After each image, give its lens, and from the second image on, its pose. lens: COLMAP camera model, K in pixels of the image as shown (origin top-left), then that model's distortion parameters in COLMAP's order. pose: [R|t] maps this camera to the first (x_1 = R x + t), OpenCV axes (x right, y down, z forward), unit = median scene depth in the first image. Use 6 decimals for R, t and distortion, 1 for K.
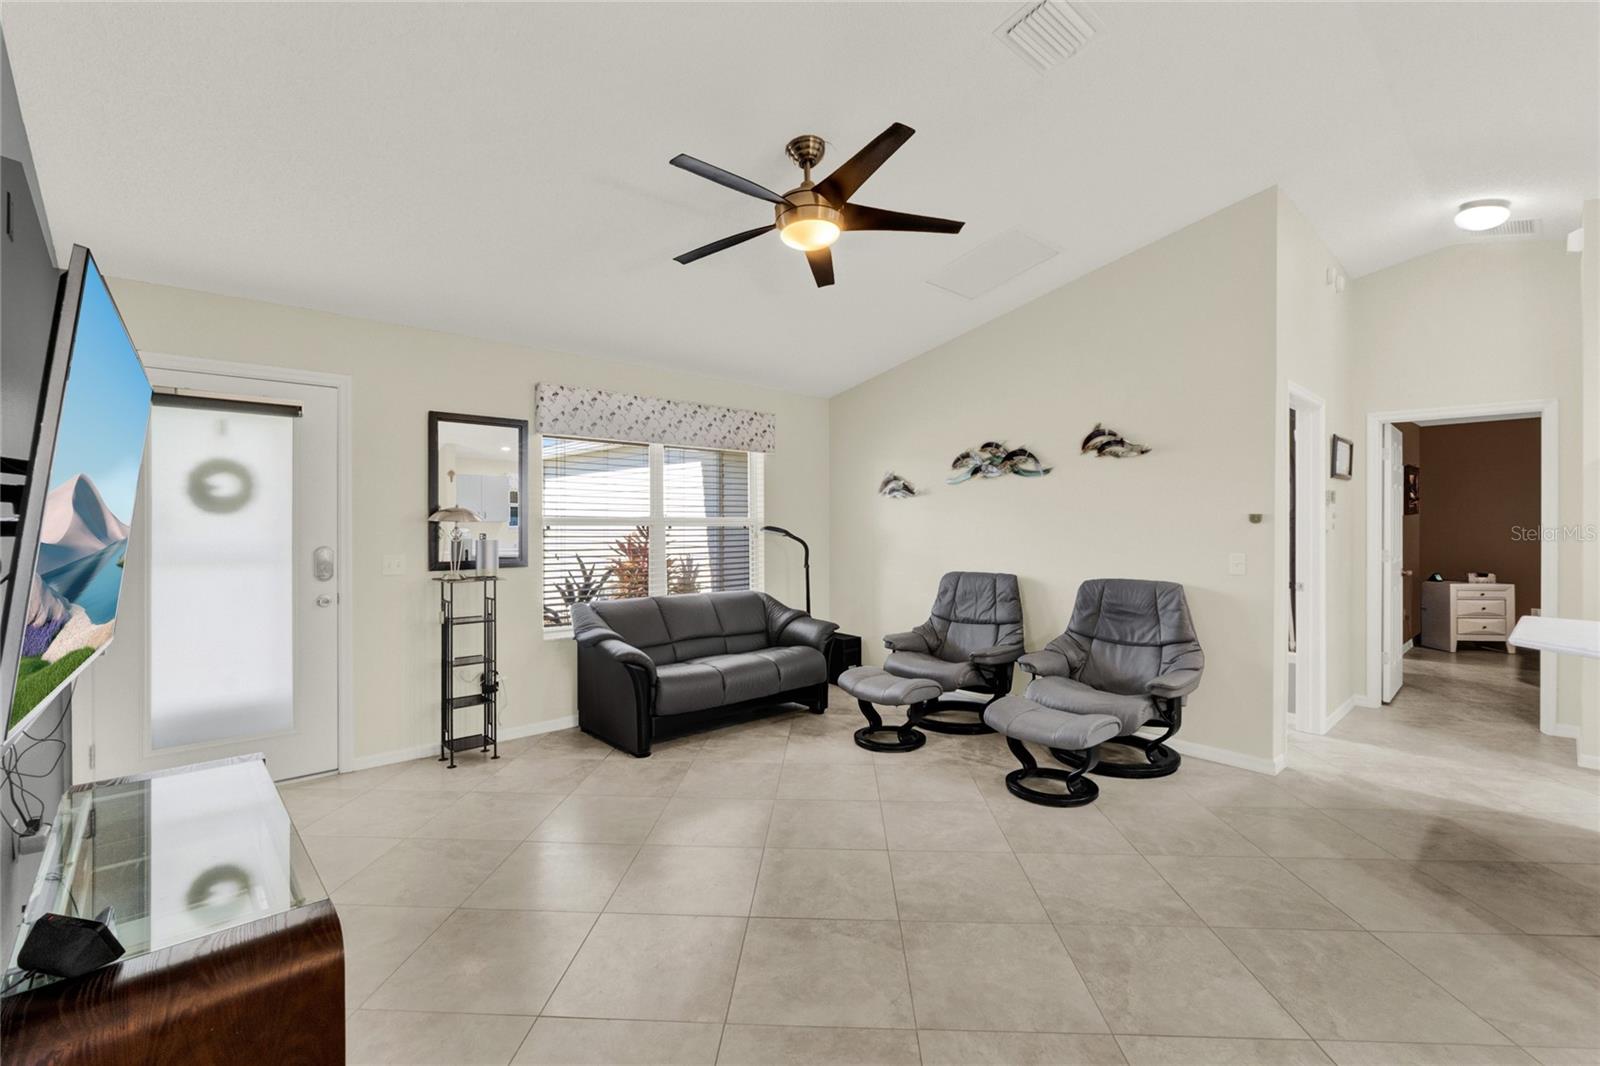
lens RADIAL K [[693.6, 0, 799.1], [0, 693.6, 526.3], [0, 0, 1]] dist [-0.005335, -0.000233]
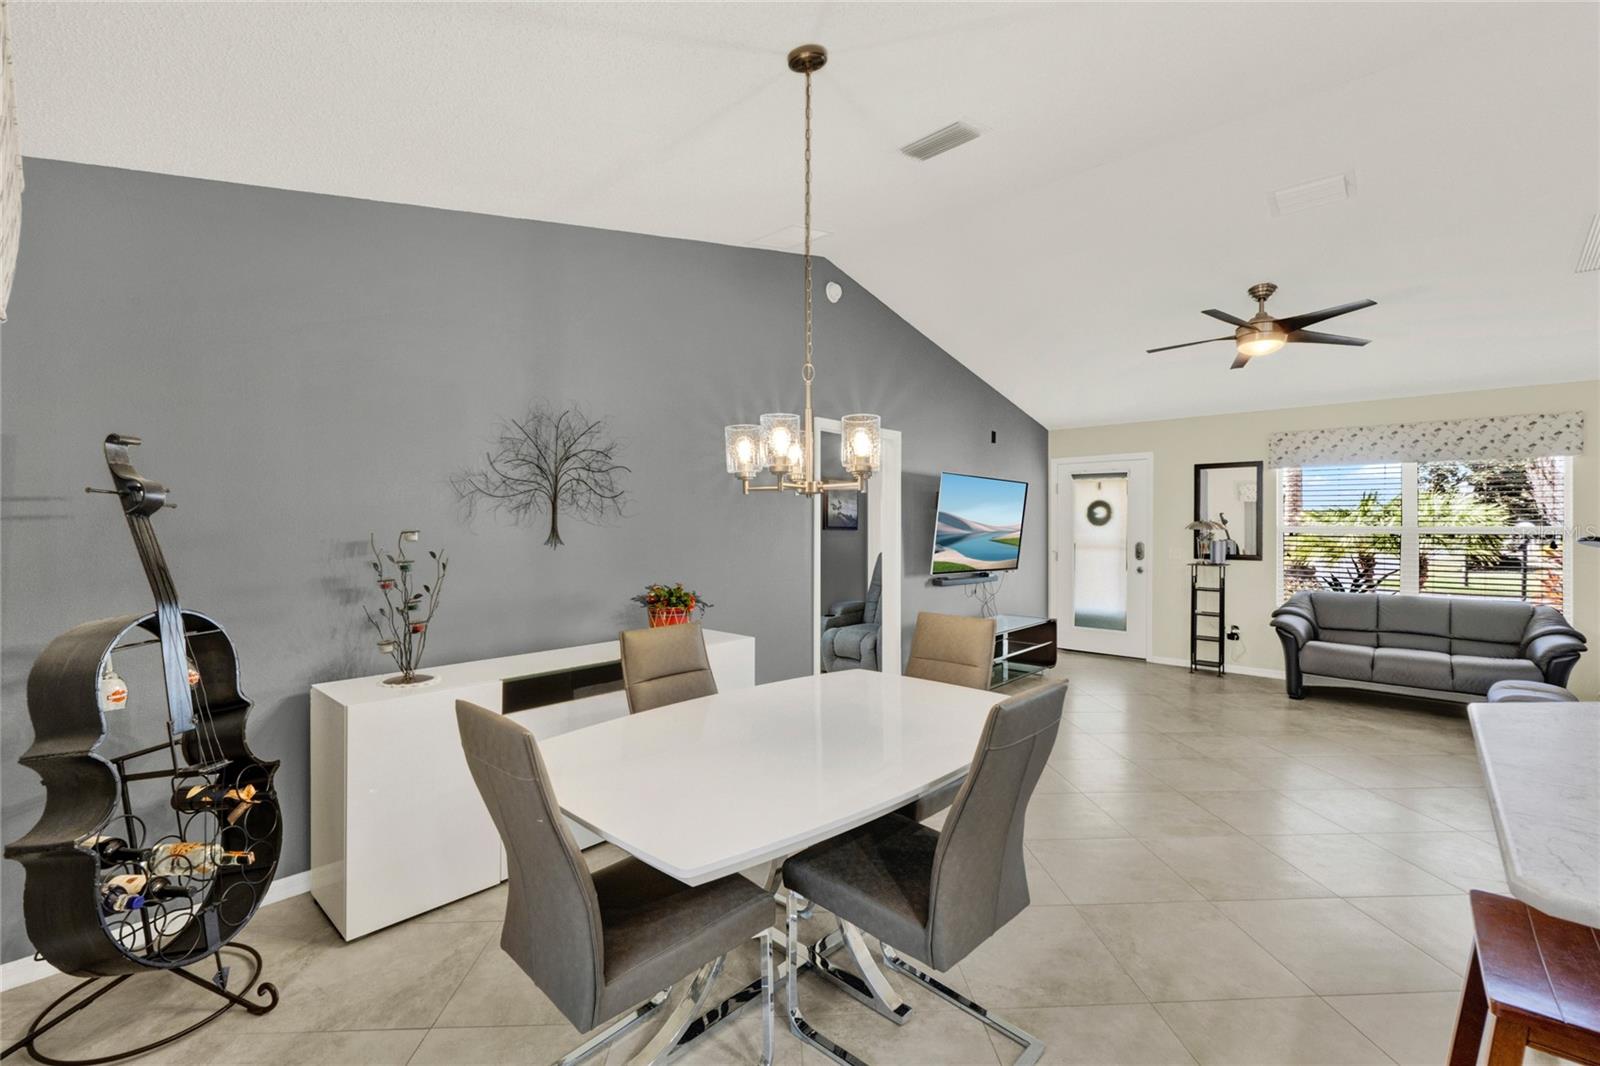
lens RADIAL K [[689.6, 0, 804.6], [0, 689.6, 527.0], [0, 0, 1]] dist [-0.000227, -0.000121]
pose [[0.102748, 0.001776, -0.994706, 1.012188], [-0.007094, 0.999974, 0.001053, -0.008041], [0.994682, 0.006948, 0.102758, -0.118810]]
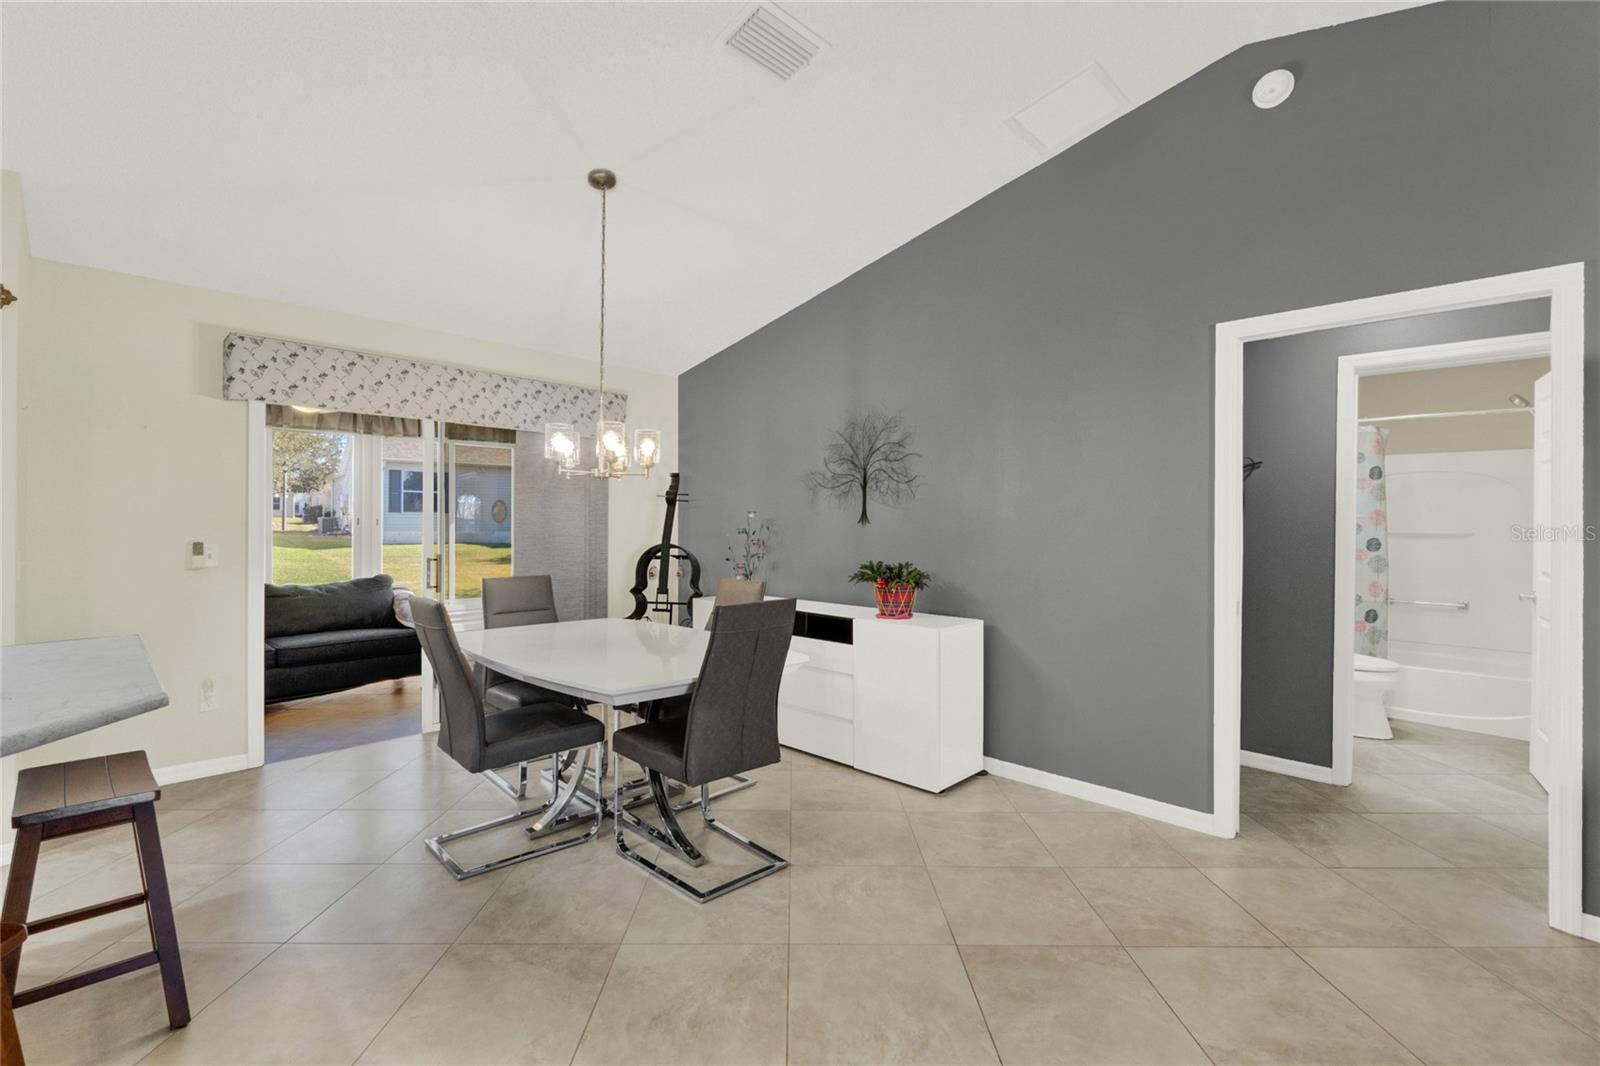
lens RADIAL K [[710.9, 0, 800.3], [0, 710.9, 522.2], [0, 0, 1]] dist [-0.004654, 0.000256]
pose [[-0.998281, -0.007535, -0.058123, 0.332622], [-0.007762, 0.999963, 0.003679, 0.010435], [0.058093, 0.004124, -0.998303, 0.705981]]
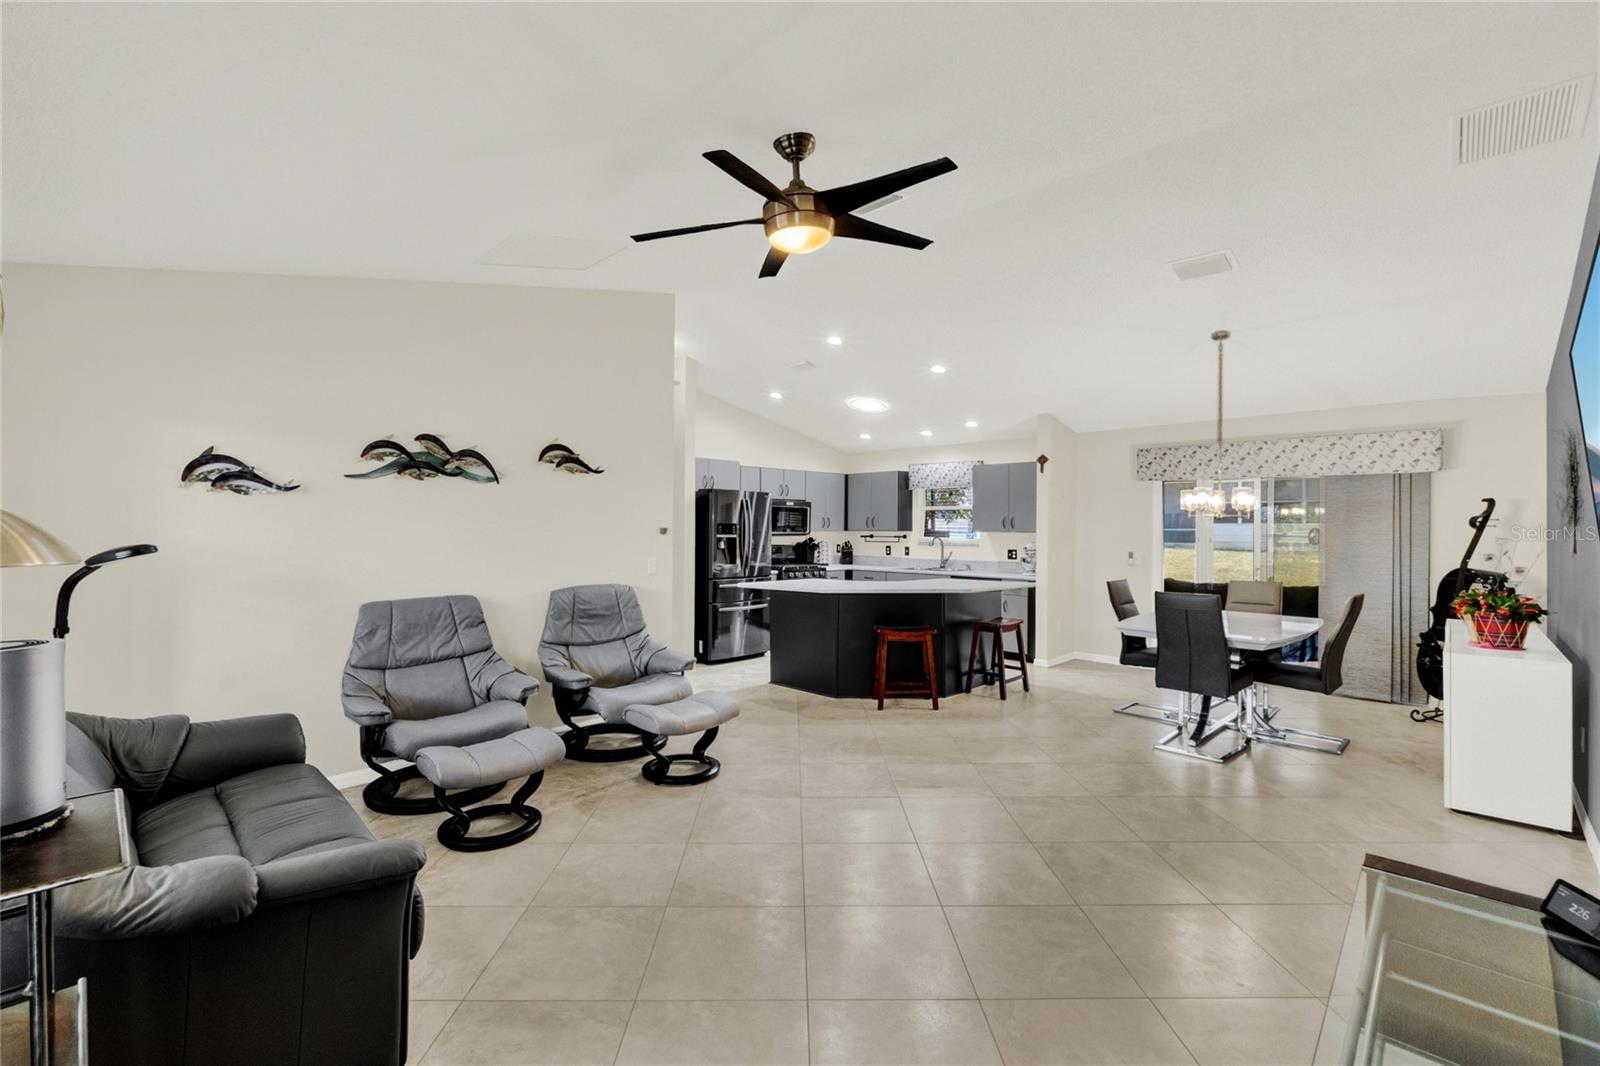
lens RADIAL K [[693.6, 0, 799.1], [0, 693.6, 526.3], [0, 0, 1]] dist [-0.005335, -0.000233]
pose [[-0.062148, 0.001235, 0.998066, -0.657404], [-0.000884, 0.999999, -0.001293, -0.017348], [-0.998067, -0.000963, -0.062147, 0.741075]]
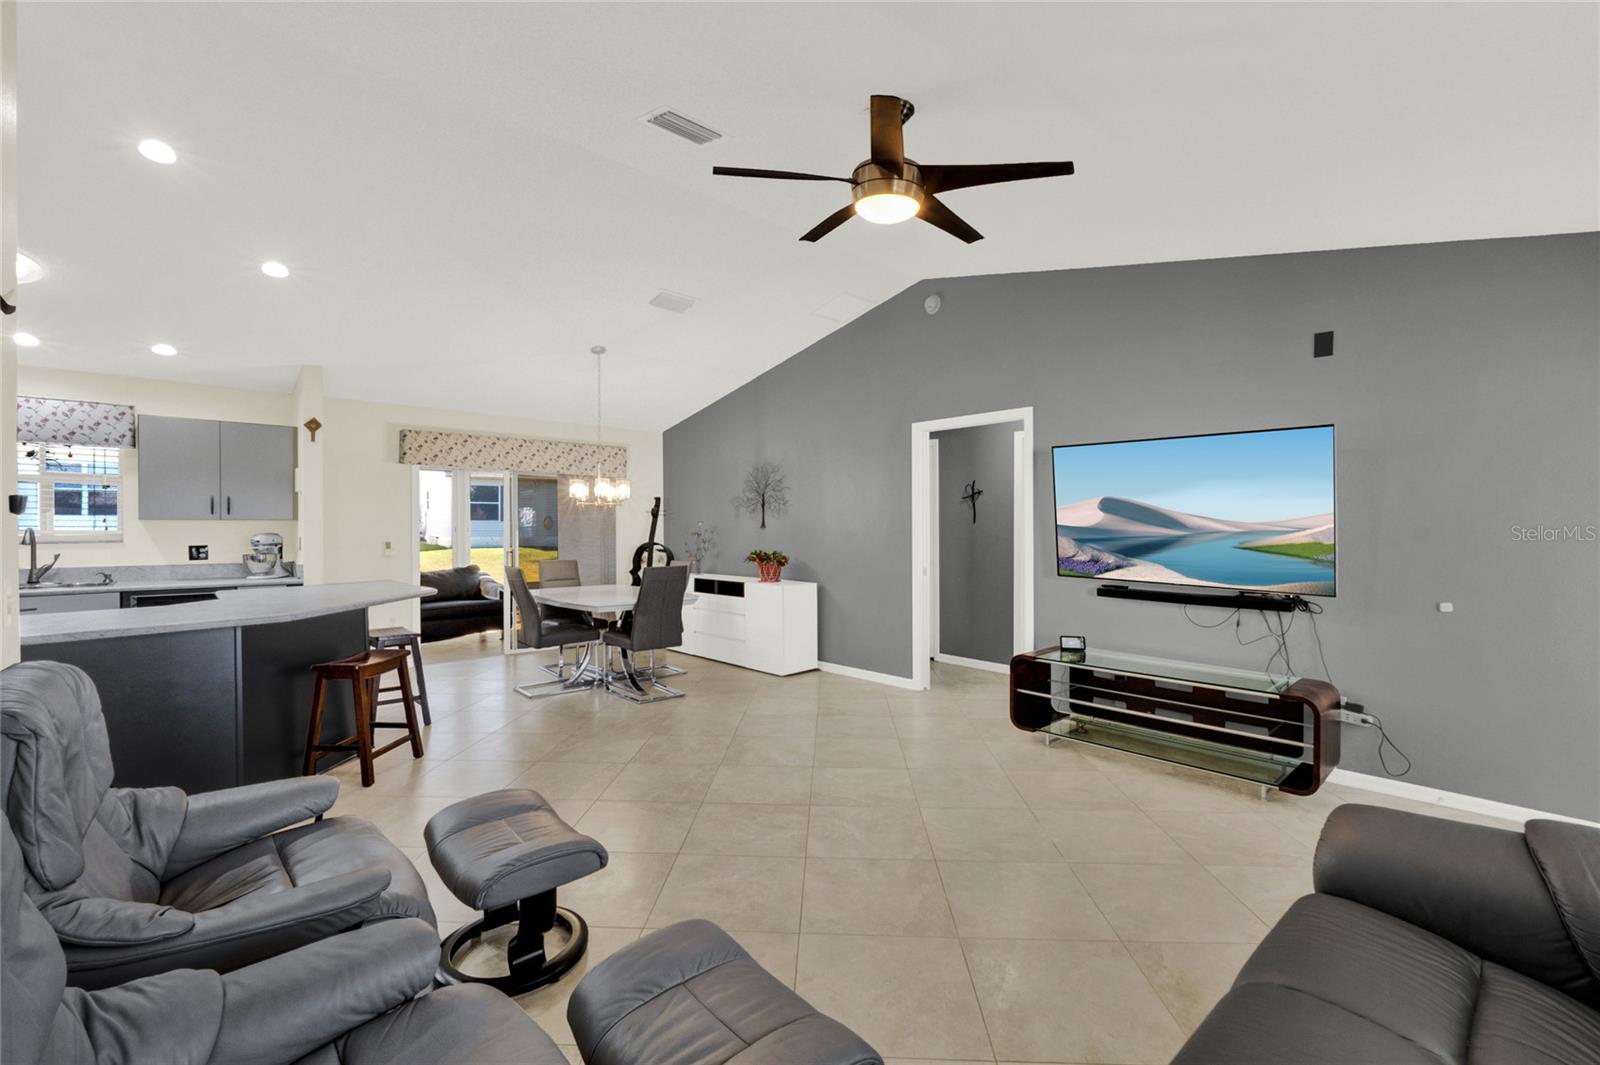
lens RADIAL K [[695.4, 0, 800.3], [0, 695.4, 527.2], [0, 0, 1]] dist [-0.000980, -0.000374]
pose [[-0.999999, 0.000902, -0.000976, 0.090822], [0.000896, 0.999980, 0.006323, 0.001813], [0.000982, 0.006322, -0.999980, 1.359508]]
